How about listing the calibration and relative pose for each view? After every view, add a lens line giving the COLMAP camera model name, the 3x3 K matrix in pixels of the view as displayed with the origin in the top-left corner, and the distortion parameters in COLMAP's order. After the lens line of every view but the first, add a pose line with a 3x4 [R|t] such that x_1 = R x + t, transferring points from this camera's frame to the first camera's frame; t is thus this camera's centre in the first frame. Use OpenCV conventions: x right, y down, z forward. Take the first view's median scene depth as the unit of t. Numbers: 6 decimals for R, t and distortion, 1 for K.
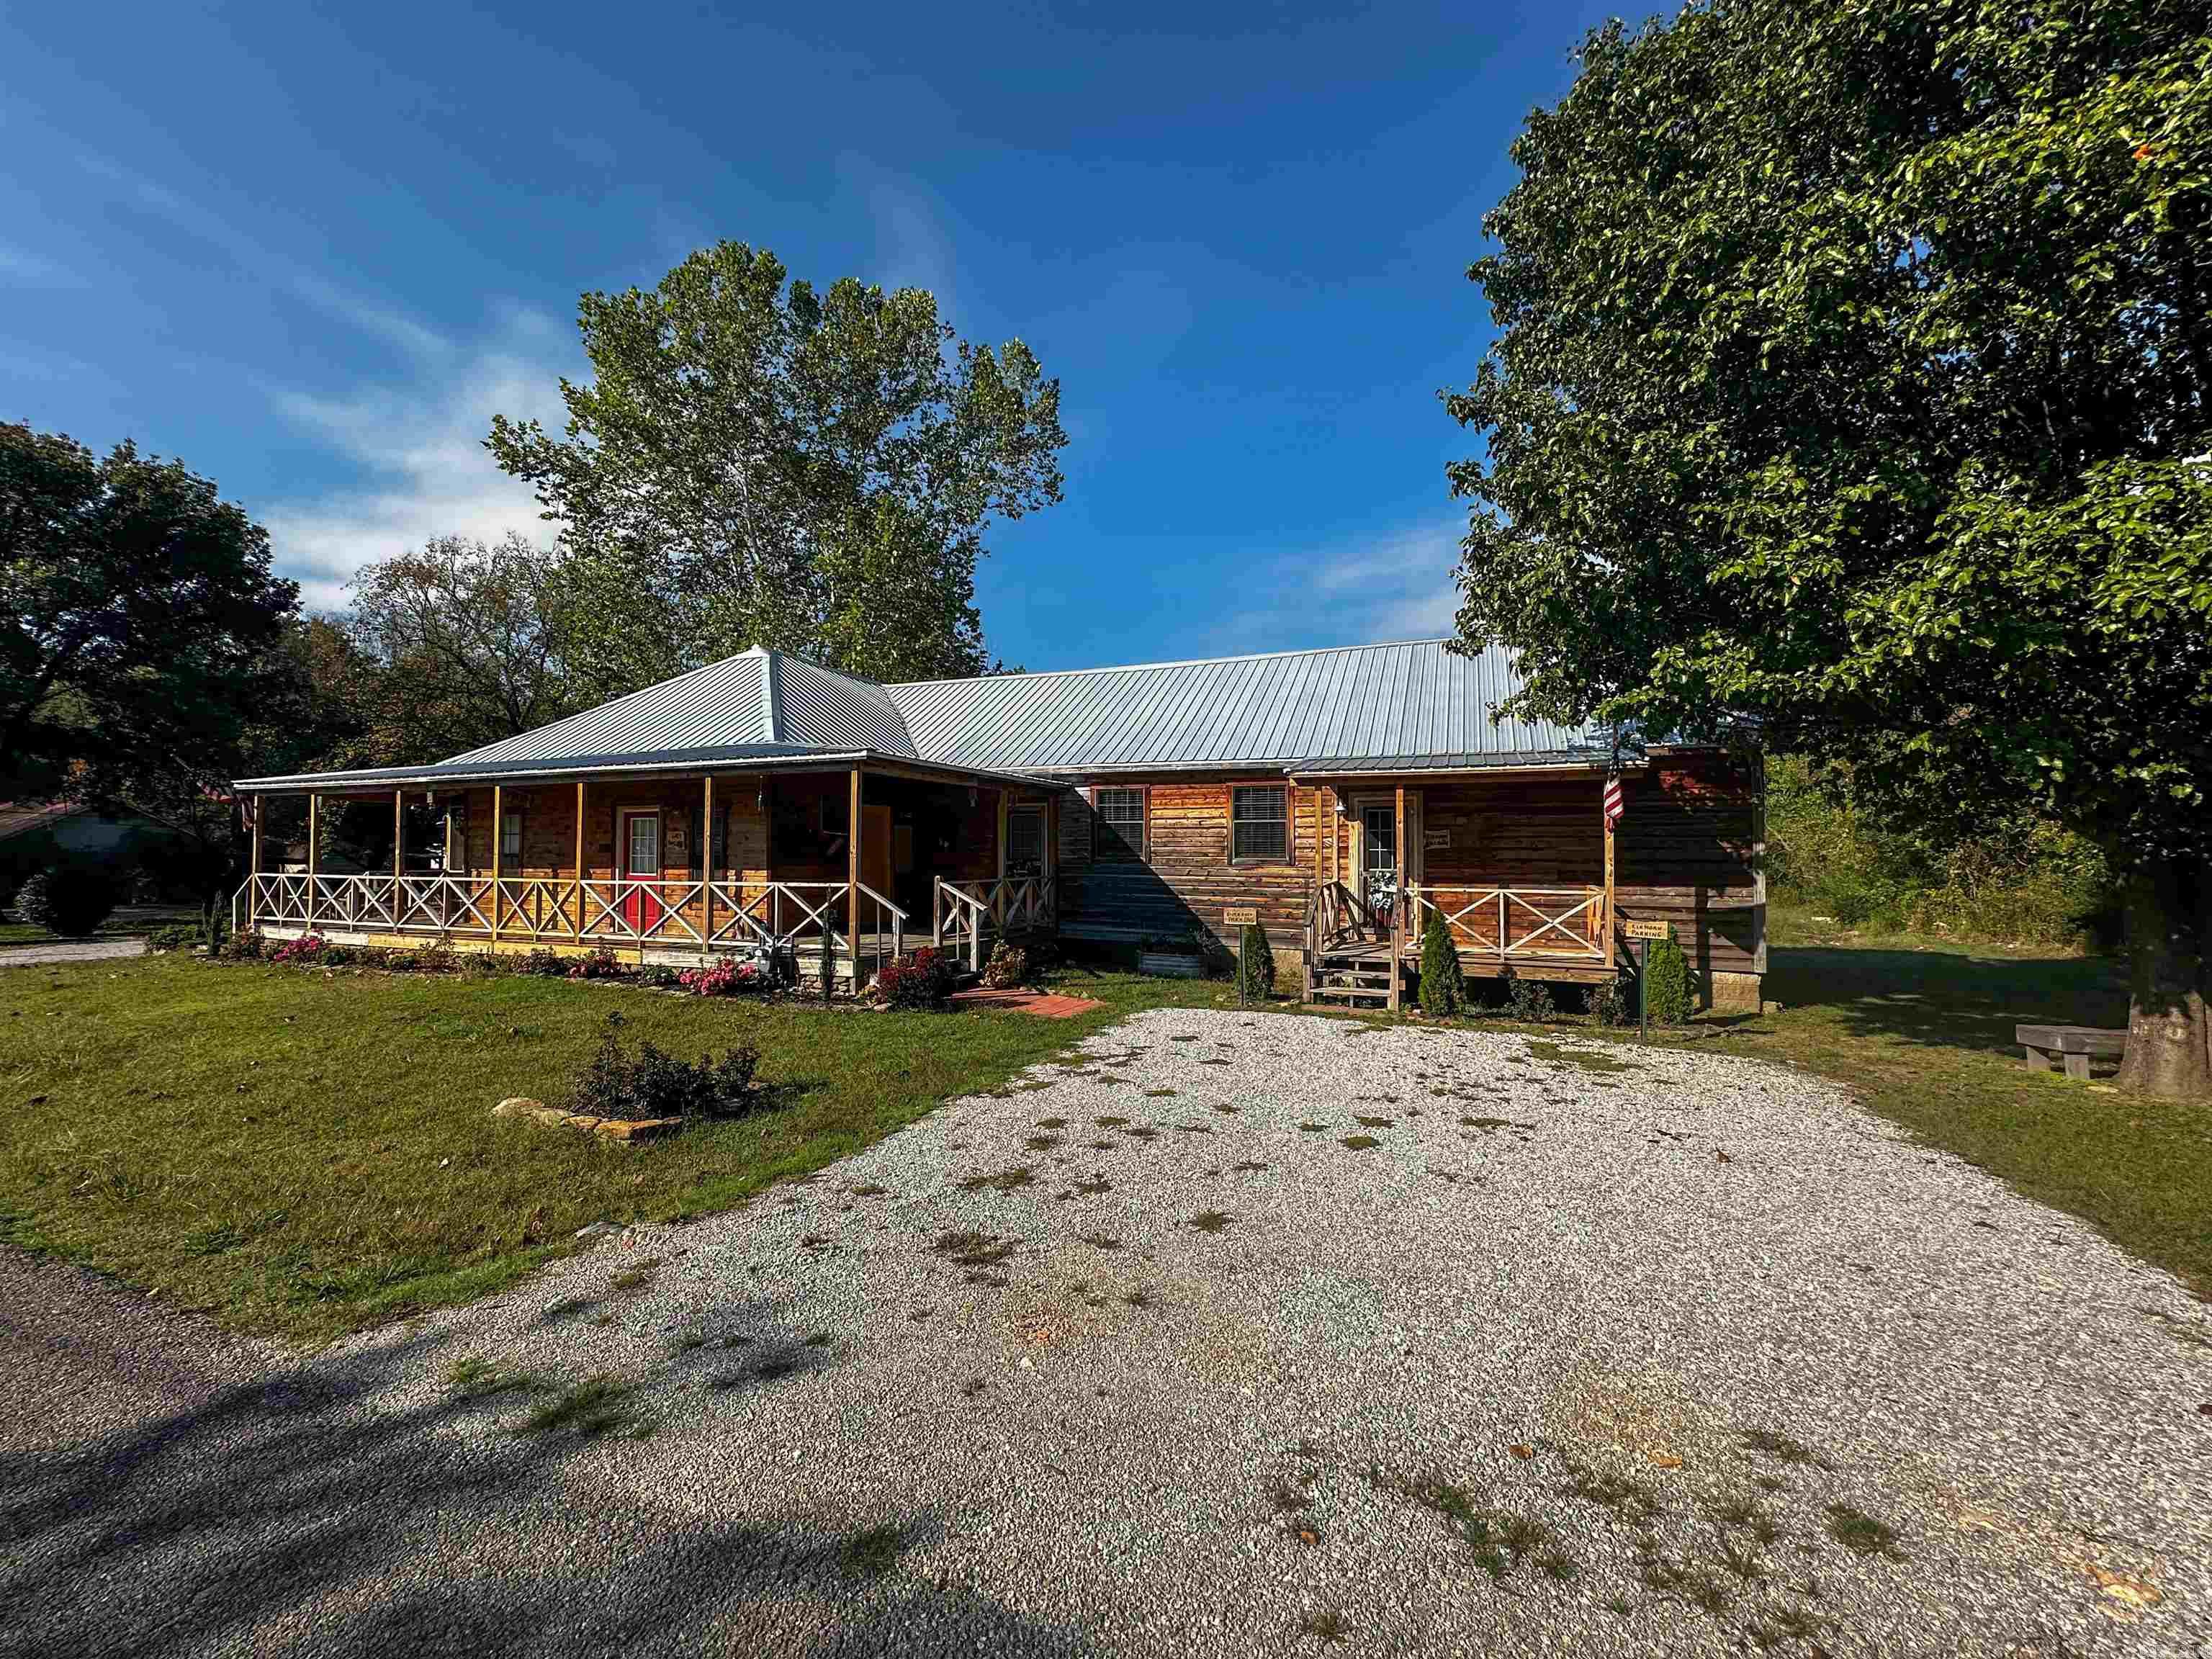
lens RADIAL K [[871.3, 0, 1106.0], [0, 871.3, 829.5], [0, 0, 1]] dist [-0.010770, 0.000893]
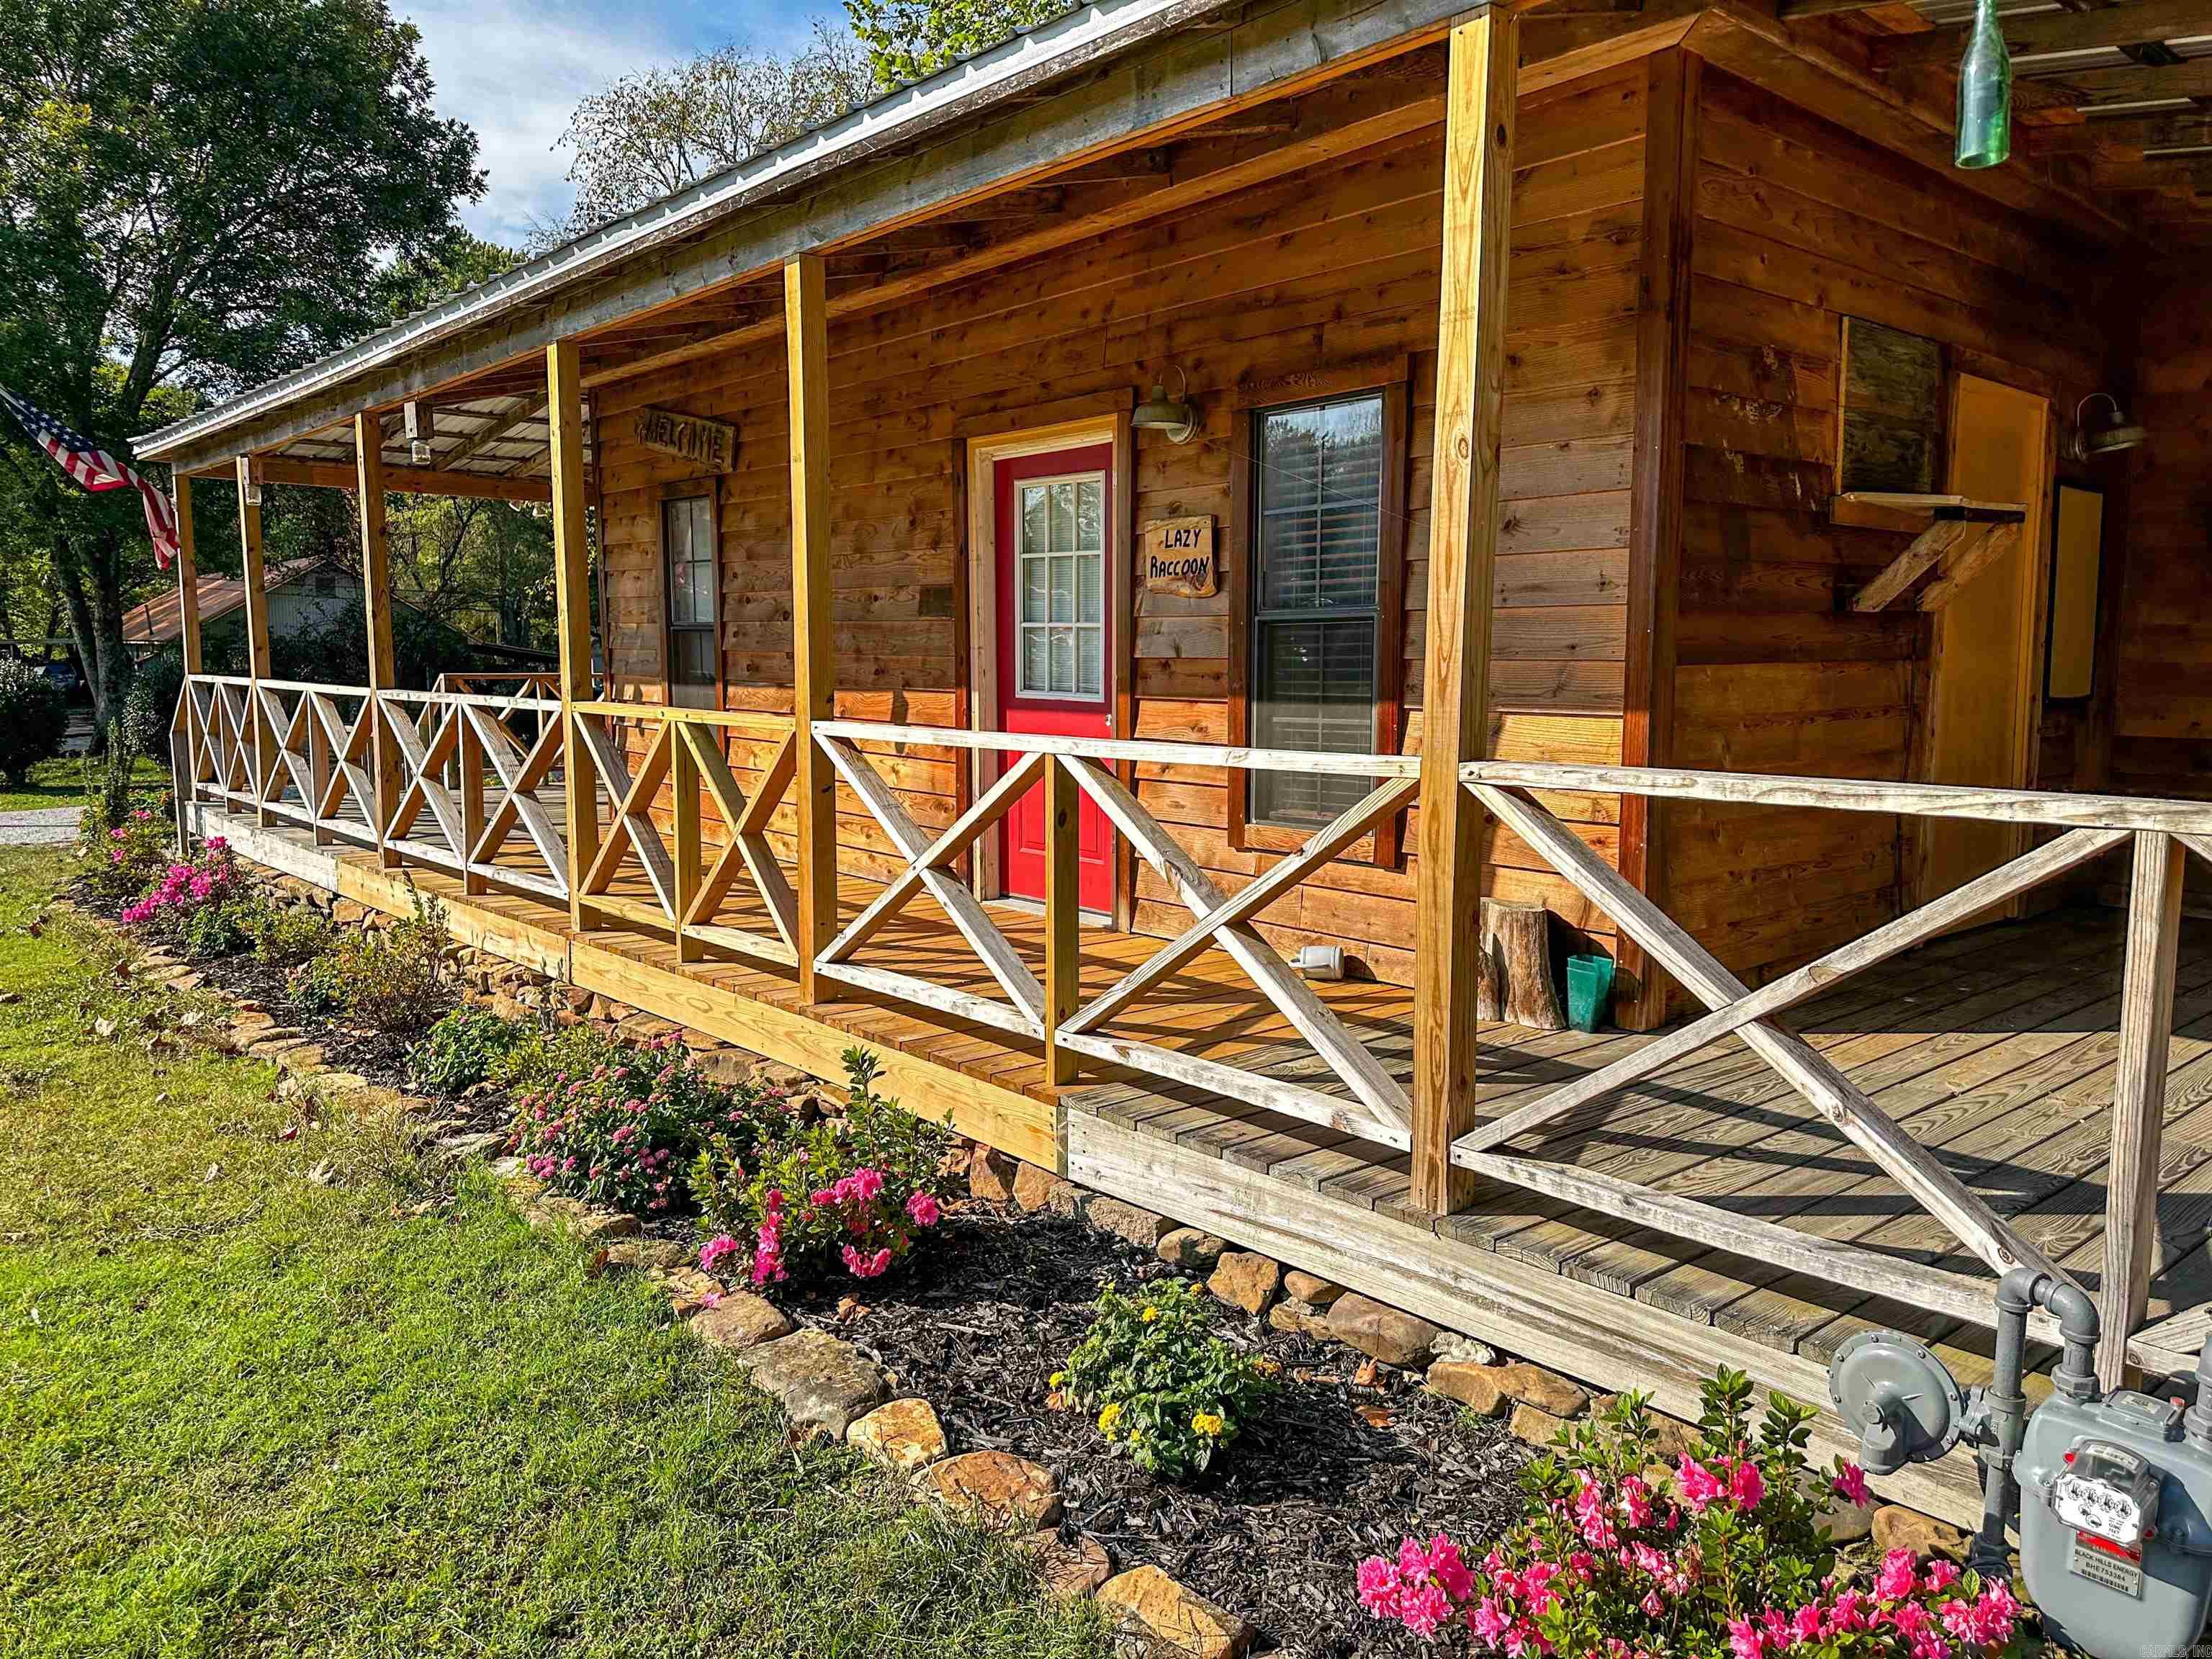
lens RADIAL K [[1548.5, 0, 1096.9], [0, 1548.5, 811.2], [0, 0, 1]] dist [0.165436, -0.229906]
pose [[0.896108, 0.049564, -0.441060, -0.344944], [0.007854, 0.991819, 0.127413, 0.029897], [0.443766, -0.117640, 0.888388, 0.641062]]
